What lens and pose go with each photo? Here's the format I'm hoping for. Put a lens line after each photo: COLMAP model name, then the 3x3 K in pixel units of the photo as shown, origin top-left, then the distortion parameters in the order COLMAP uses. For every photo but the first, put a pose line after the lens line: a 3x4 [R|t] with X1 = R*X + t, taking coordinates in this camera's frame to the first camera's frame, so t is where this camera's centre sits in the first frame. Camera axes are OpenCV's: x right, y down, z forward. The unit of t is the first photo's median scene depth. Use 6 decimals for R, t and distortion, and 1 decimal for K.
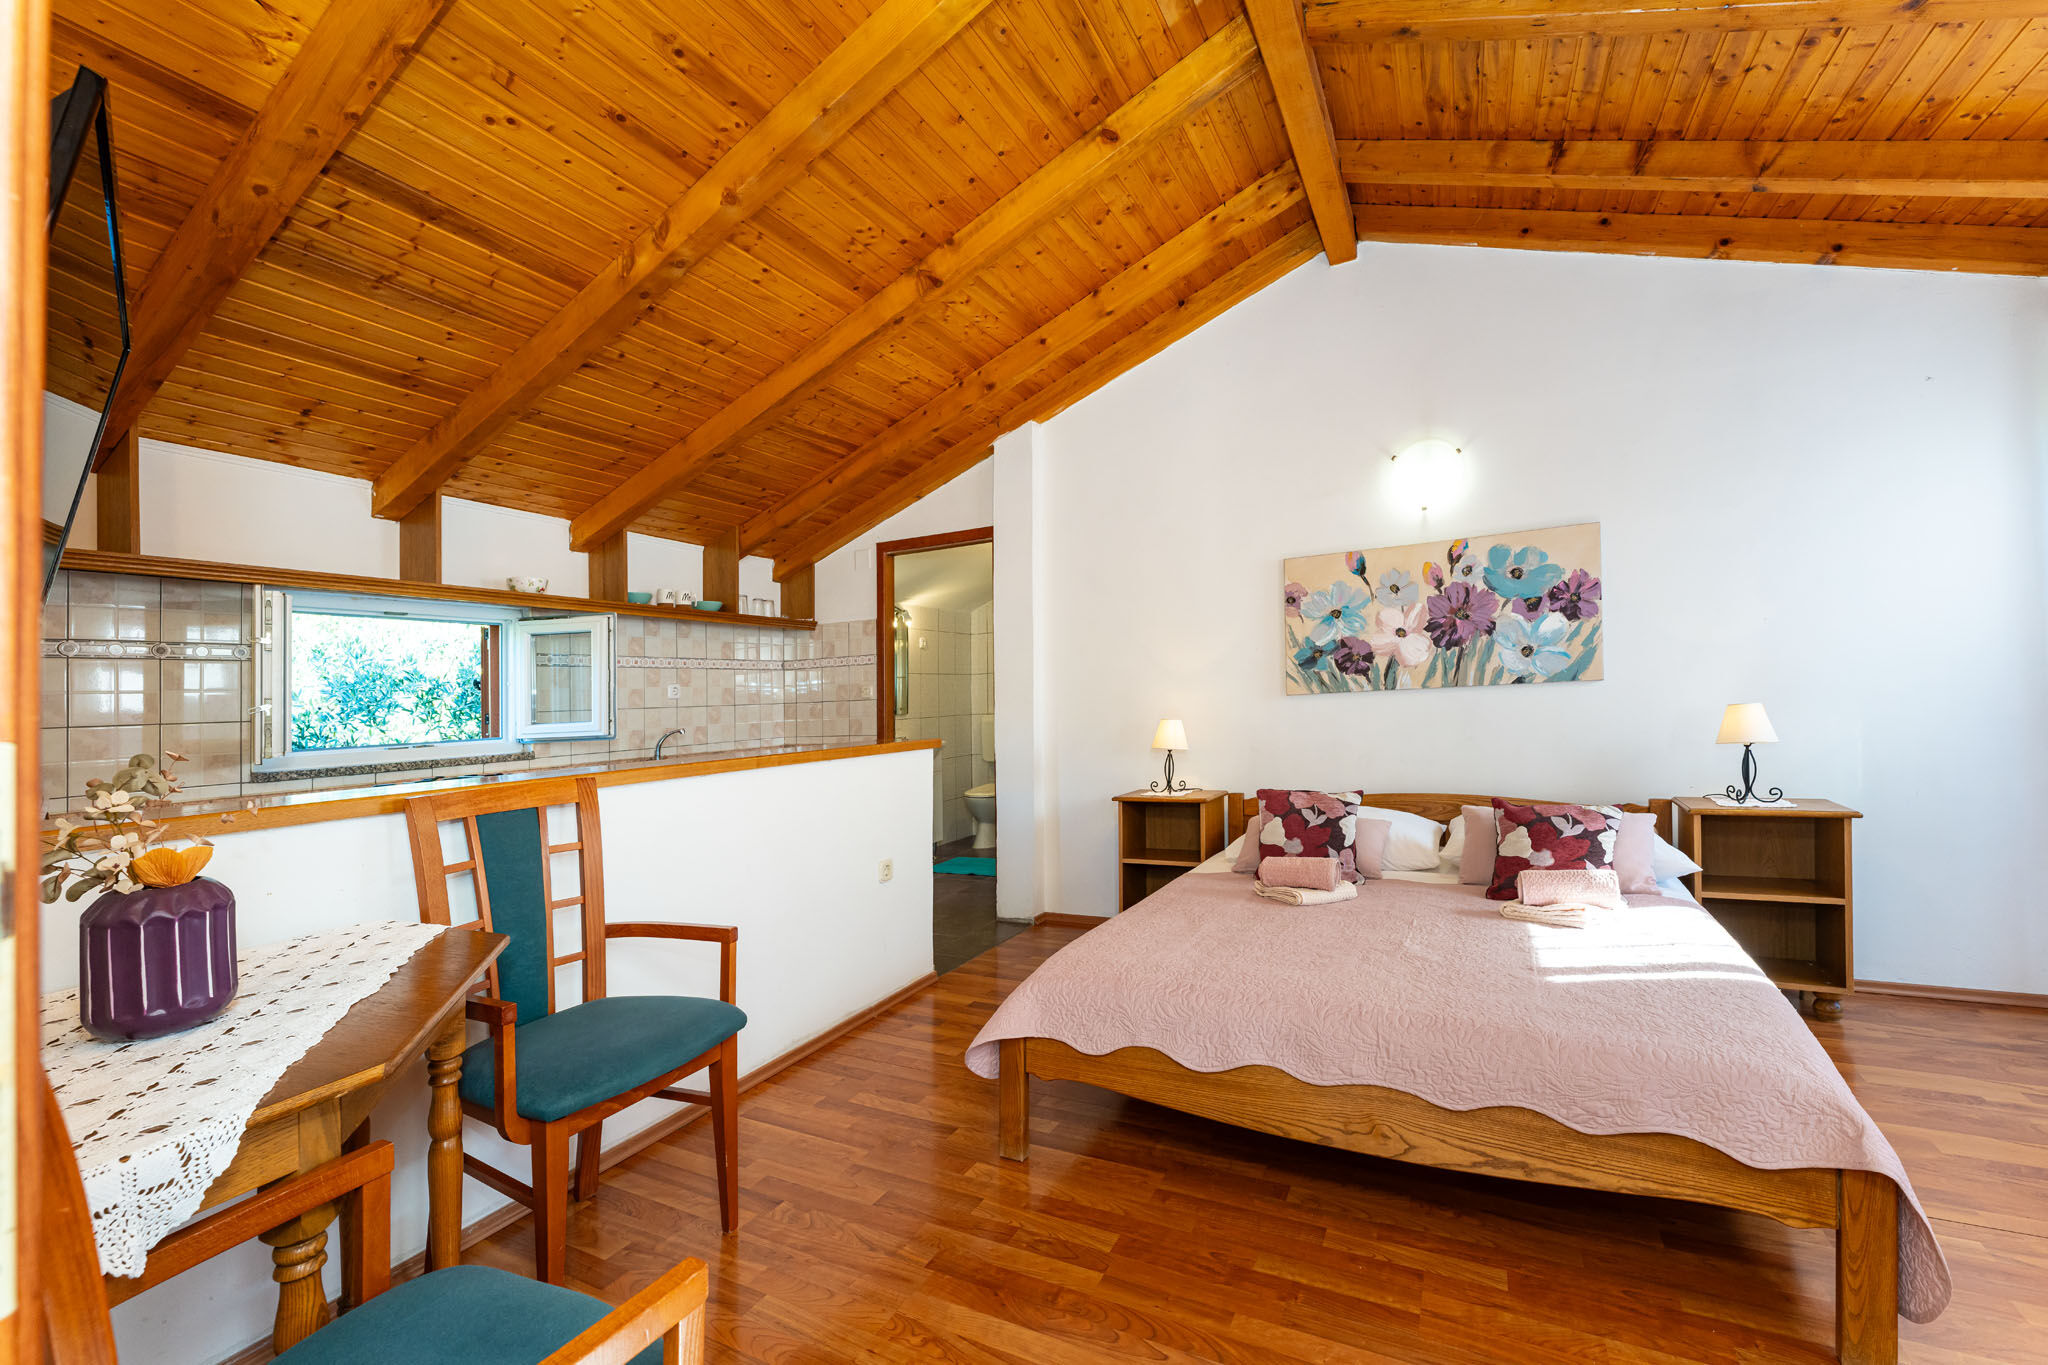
lens RADIAL K [[891.8, 0, 1027.8], [0, 891.8, 708.8], [0, 0, 1]] dist [0.002008, -0.000102]
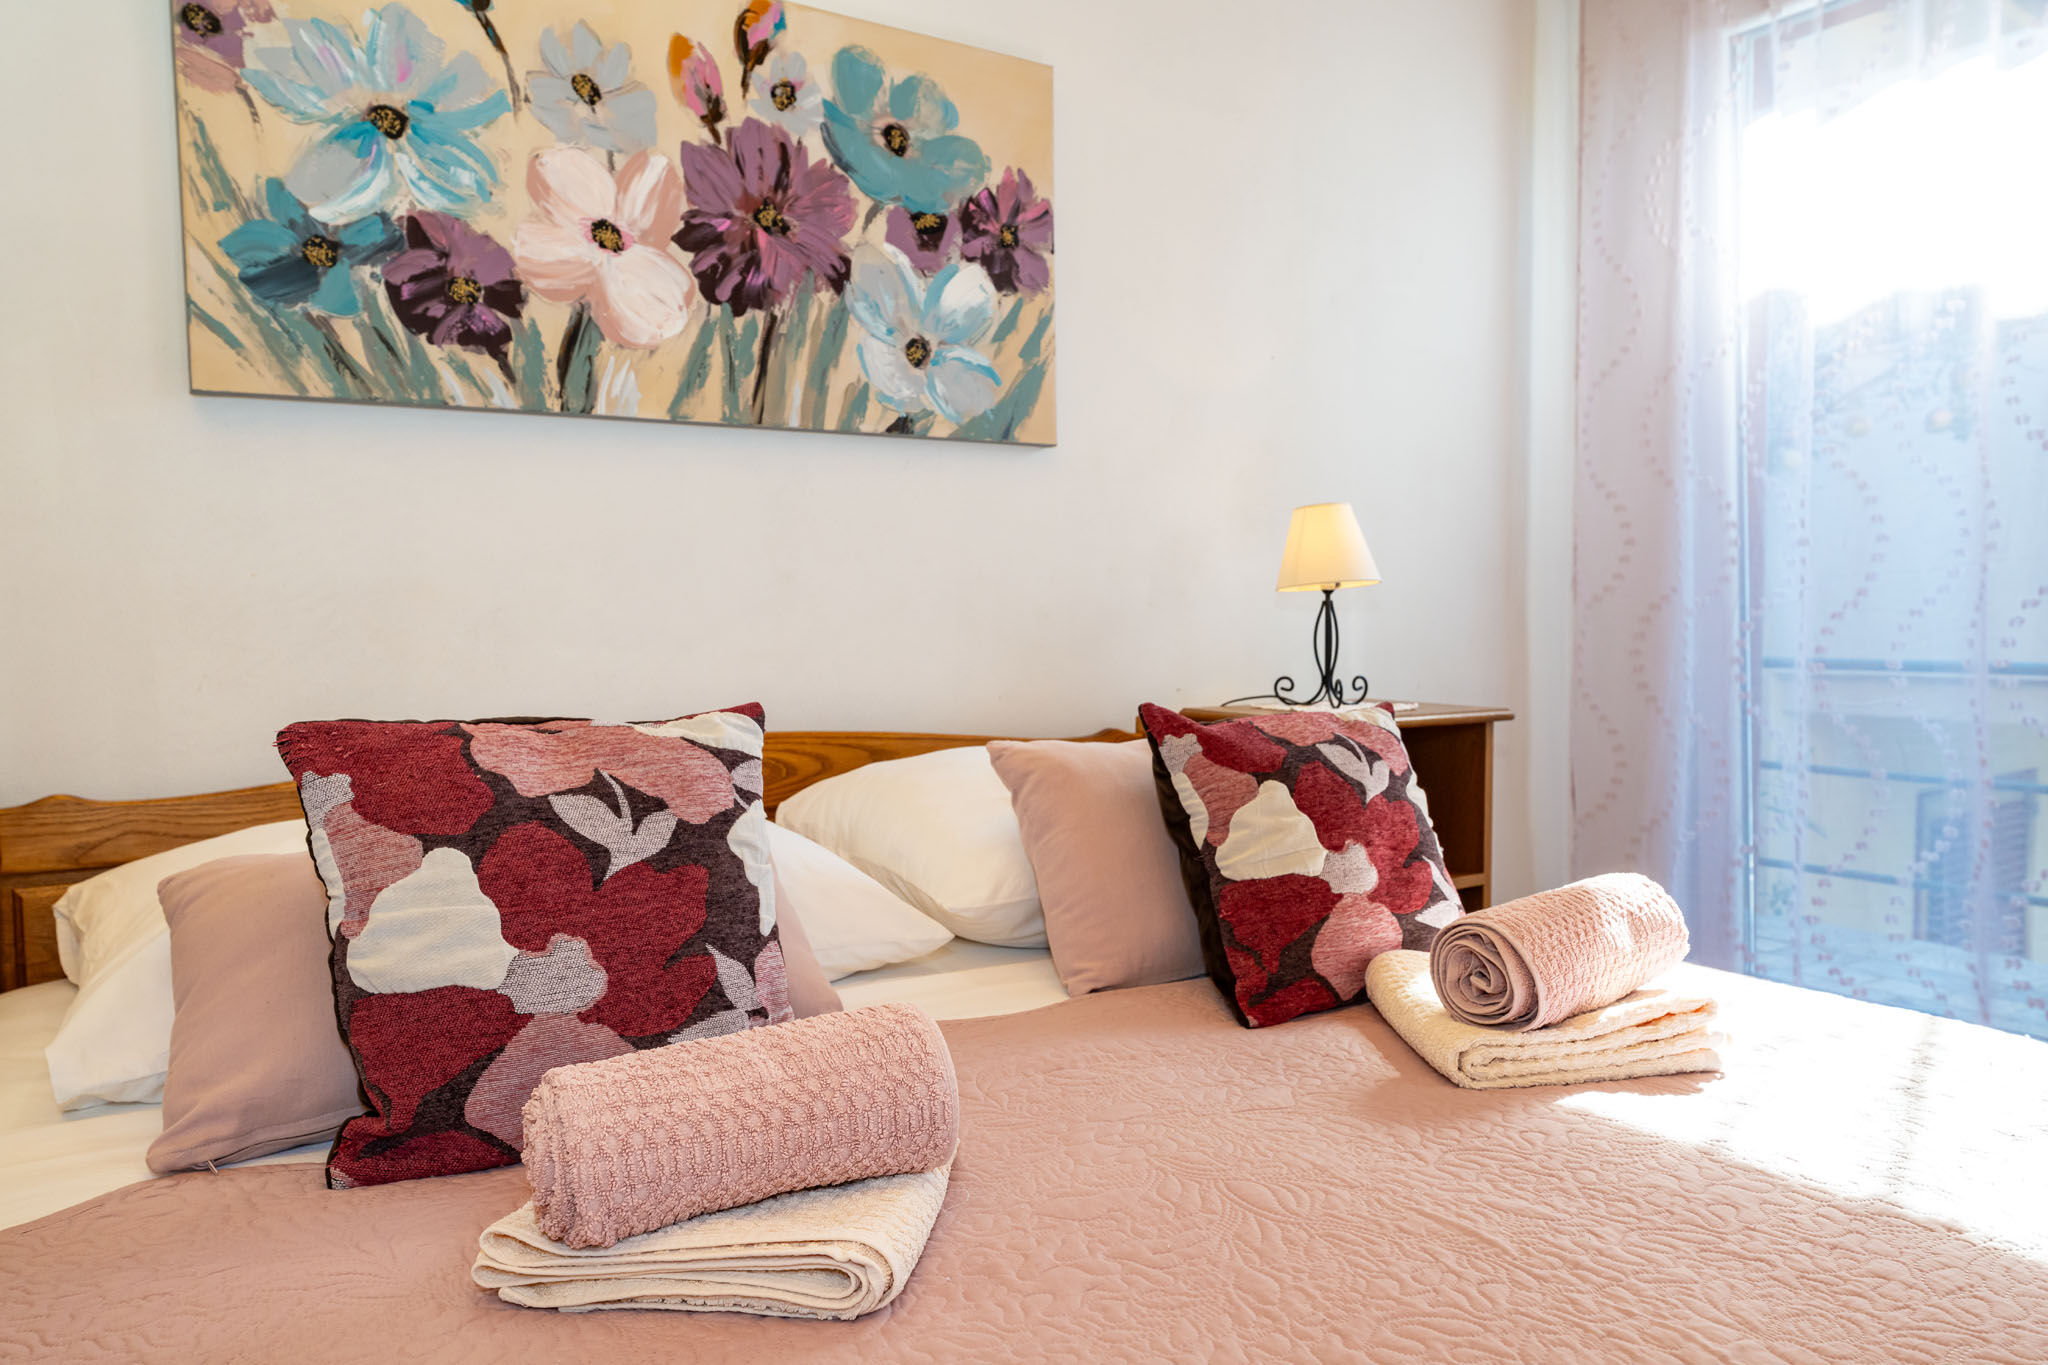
lens RADIAL K [[1339.1, 0, 1025.4], [0, 1339.1, 720.7], [0, 0, 1]] dist [-0.003974, 0.002321]
pose [[0.474287, -0.023325, 0.880061, 0.071407], [0.000173, 0.999651, 0.026401, 0.076801], [-0.880370, -0.012370, 0.474126, 0.672315]]
